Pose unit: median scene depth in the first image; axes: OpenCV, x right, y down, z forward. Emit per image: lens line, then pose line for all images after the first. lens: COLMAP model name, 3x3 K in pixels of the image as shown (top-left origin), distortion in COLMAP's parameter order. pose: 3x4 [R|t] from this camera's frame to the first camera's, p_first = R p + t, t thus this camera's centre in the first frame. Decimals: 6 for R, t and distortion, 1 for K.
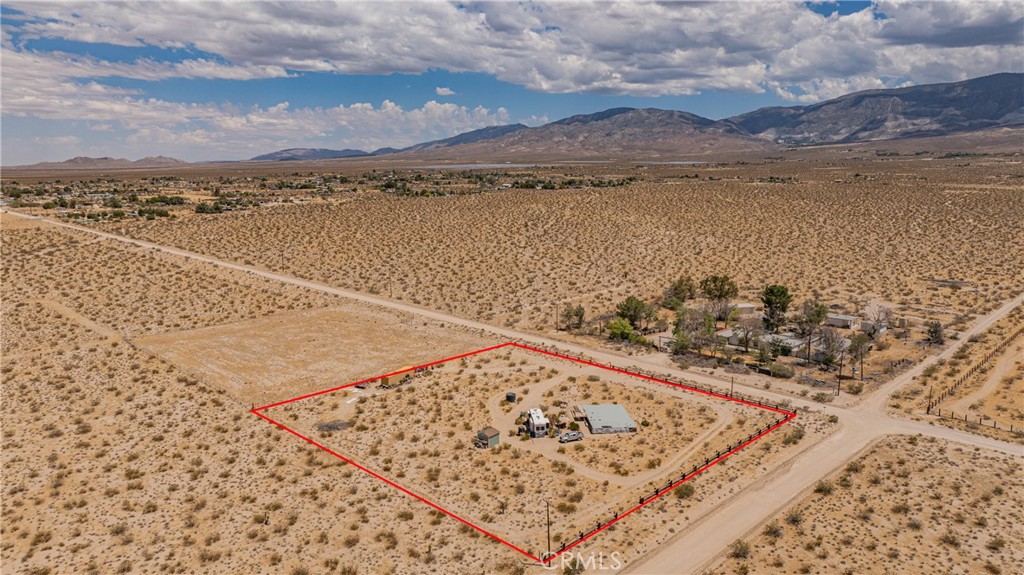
lens RADIAL K [[714.8, 0, 512.0], [0, 714.8, 287.5], [0, 0, 1]] dist [-0.018440, 0.007299]
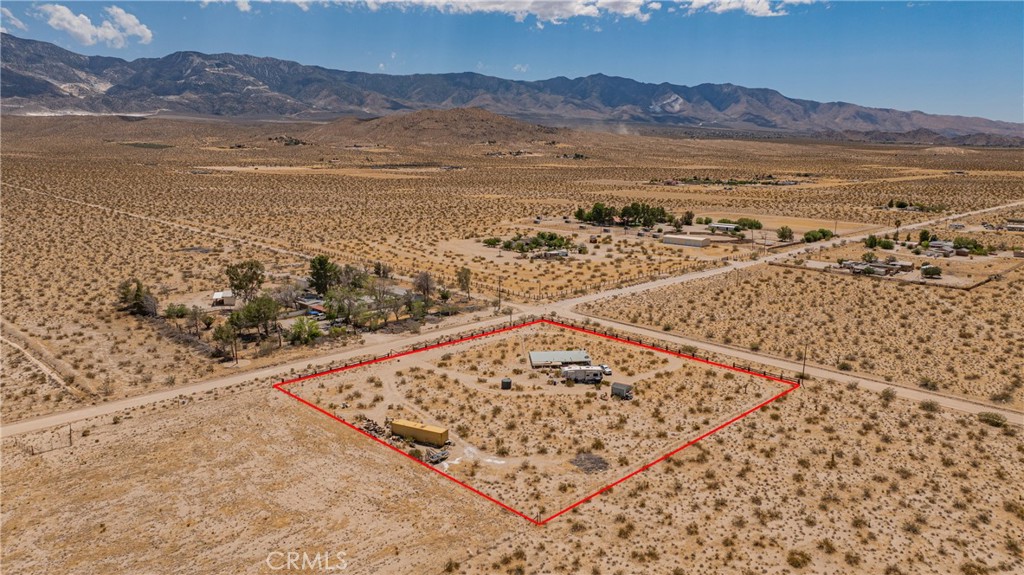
lens RADIAL K [[717.6, 0, 515.6], [0, 717.6, 283.8], [0, 0, 1]] dist [-0.014628, -0.002548]
pose [[0.002400, -0.190235, 0.981736, -0.981912], [0.166611, 0.968092, 0.187184, -0.165211], [-0.986020, 0.163119, 0.034019, 0.989460]]
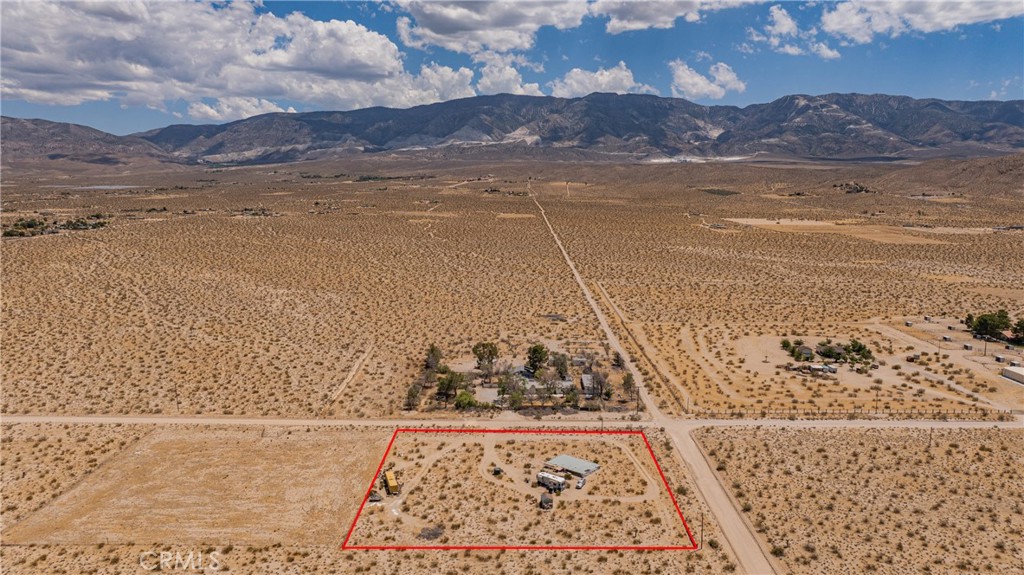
lens RADIAL K [[717.6, 0, 515.6], [0, 717.6, 283.8], [0, 0, 1]] dist [-0.014628, -0.002548]
pose [[0.711581, -0.099798, 0.695480, -0.927855], [0.119786, 0.992601, 0.019874, -0.230060], [-0.692318, 0.069166, 0.718270, -0.011751]]
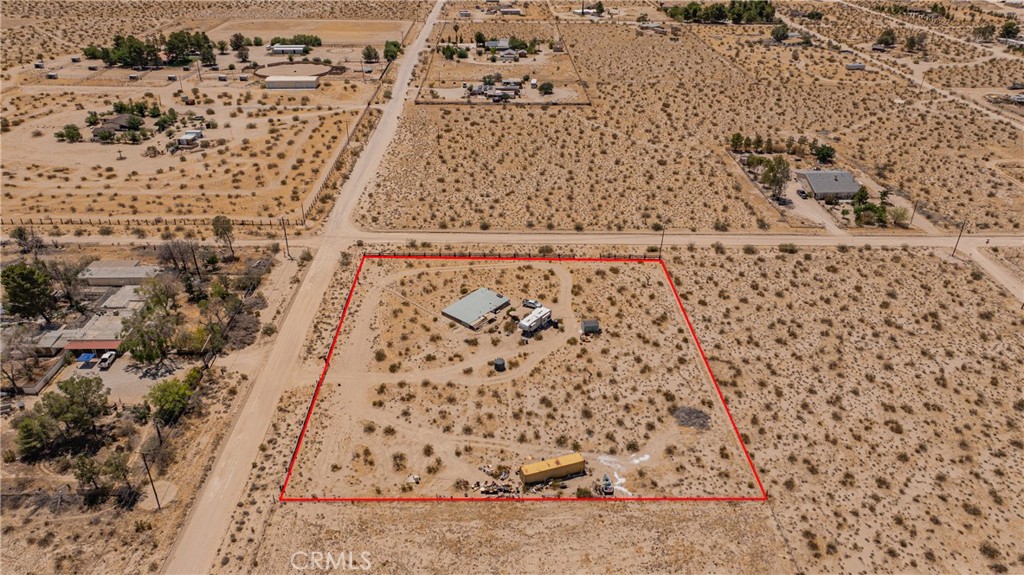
lens RADIAL K [[717.6, 0, 515.6], [0, 717.6, 283.8], [0, 0, 1]] dist [-0.014628, -0.002548]
pose [[-0.722199, -0.344413, 0.599840, -0.561095], [0.110754, 0.798445, 0.591793, -0.494944], [-0.682760, 0.493828, -0.538491, 1.513260]]
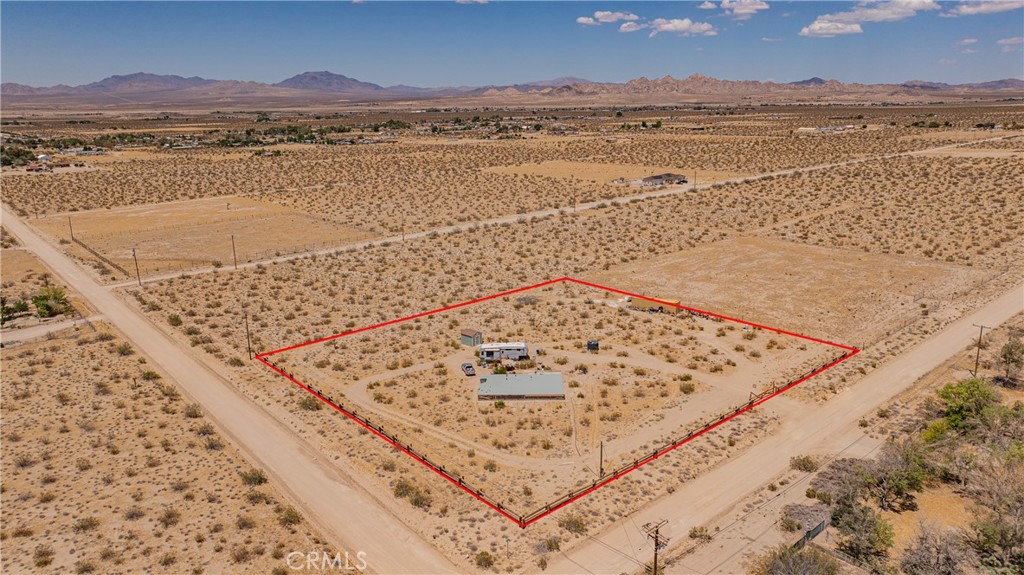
lens RADIAL K [[717.6, 0, 515.6], [0, 717.6, 283.8], [0, 0, 1]] dist [-0.014628, -0.002548]
pose [[-0.072002, 0.252511, -0.964911, 0.871656], [-0.151086, 0.953497, 0.260798, -0.137019], [0.985895, 0.164563, -0.030503, 0.978044]]
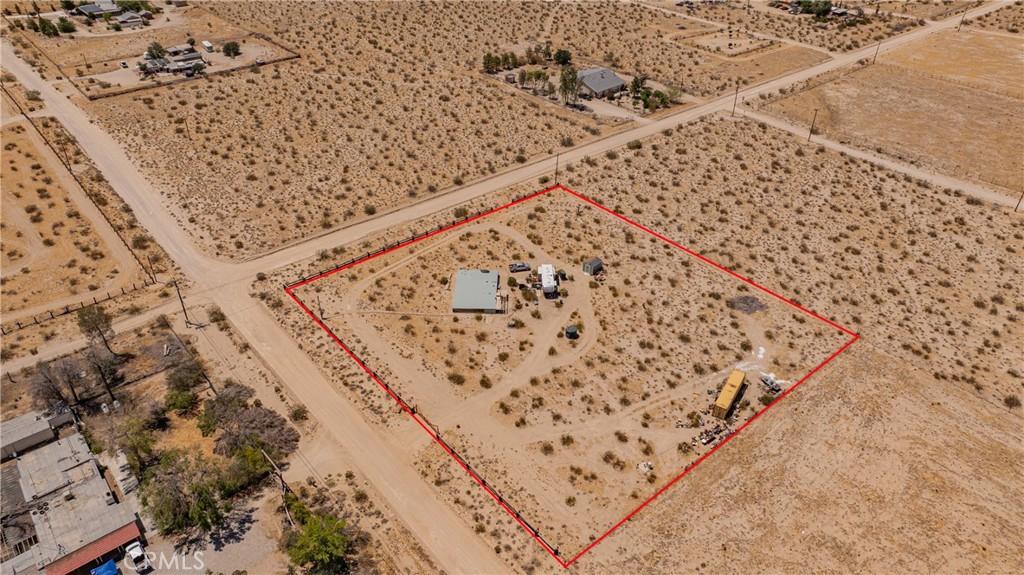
lens RADIAL K [[714.8, 0, 512.0], [0, 714.8, 287.5], [0, 0, 1]] dist [-0.018440, 0.007299]
pose [[-0.996439, -0.054354, 0.064458, 0.018307], [0.006373, 0.713736, 0.700386, -0.519658], [-0.084075, 0.698303, -0.710848, 1.677537]]
